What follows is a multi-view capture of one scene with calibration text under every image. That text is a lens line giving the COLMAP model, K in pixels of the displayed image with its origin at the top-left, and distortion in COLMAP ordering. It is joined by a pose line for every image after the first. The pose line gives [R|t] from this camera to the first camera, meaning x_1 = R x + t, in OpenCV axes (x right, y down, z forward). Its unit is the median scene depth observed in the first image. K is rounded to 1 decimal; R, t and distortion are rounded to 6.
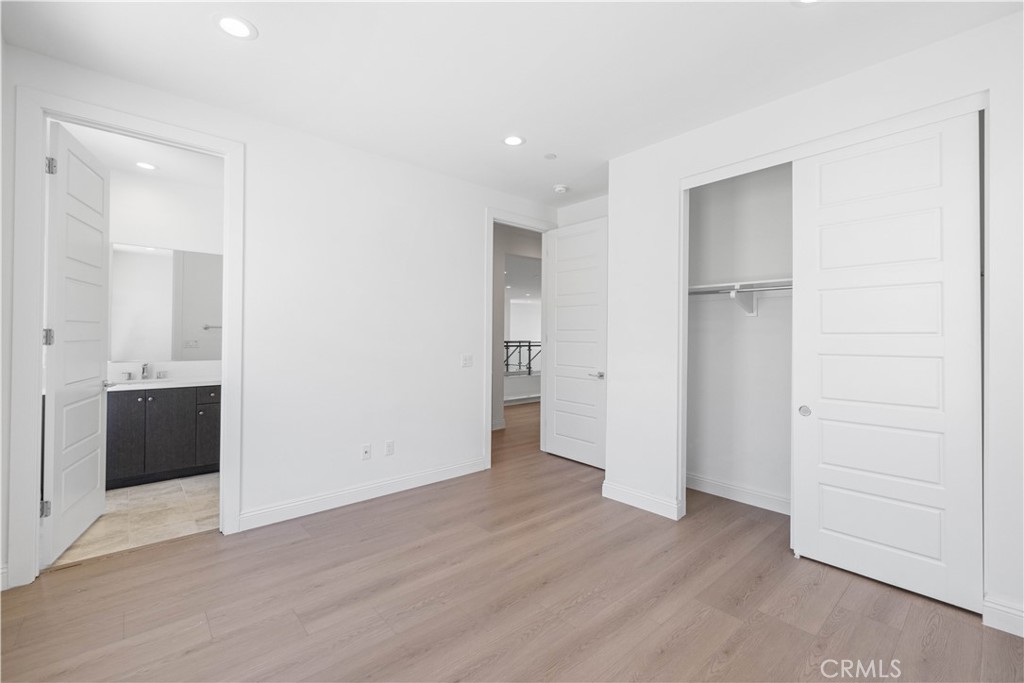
lens RADIAL K [[434.2, 0, 511.1], [0, 434.2, 338.3], [0, 0, 1]] dist [0.006649, 0.000512]
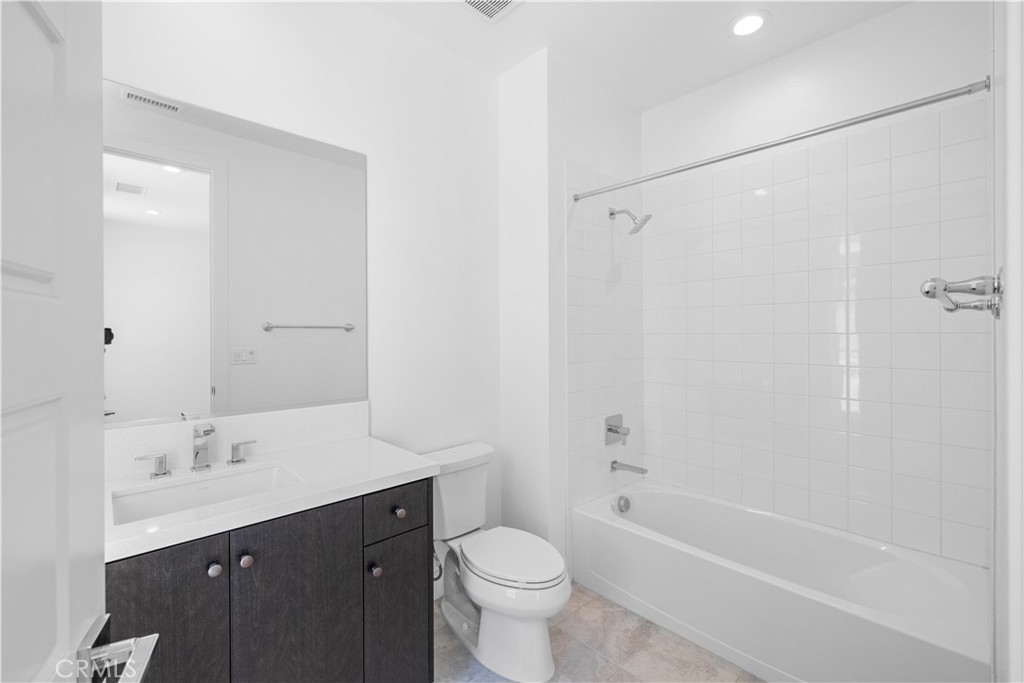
lens RADIAL K [[434.2, 0, 512.0], [0, 434.2, 344.0], [0, 0, 1]] dist [0.006649, 0.000512]
pose [[0.999587, -0.011971, 0.026113, -0.611584], [0.011639, 0.999850, 0.012844, -0.010292], [-0.026263, -0.012534, 0.999576, 0.656993]]
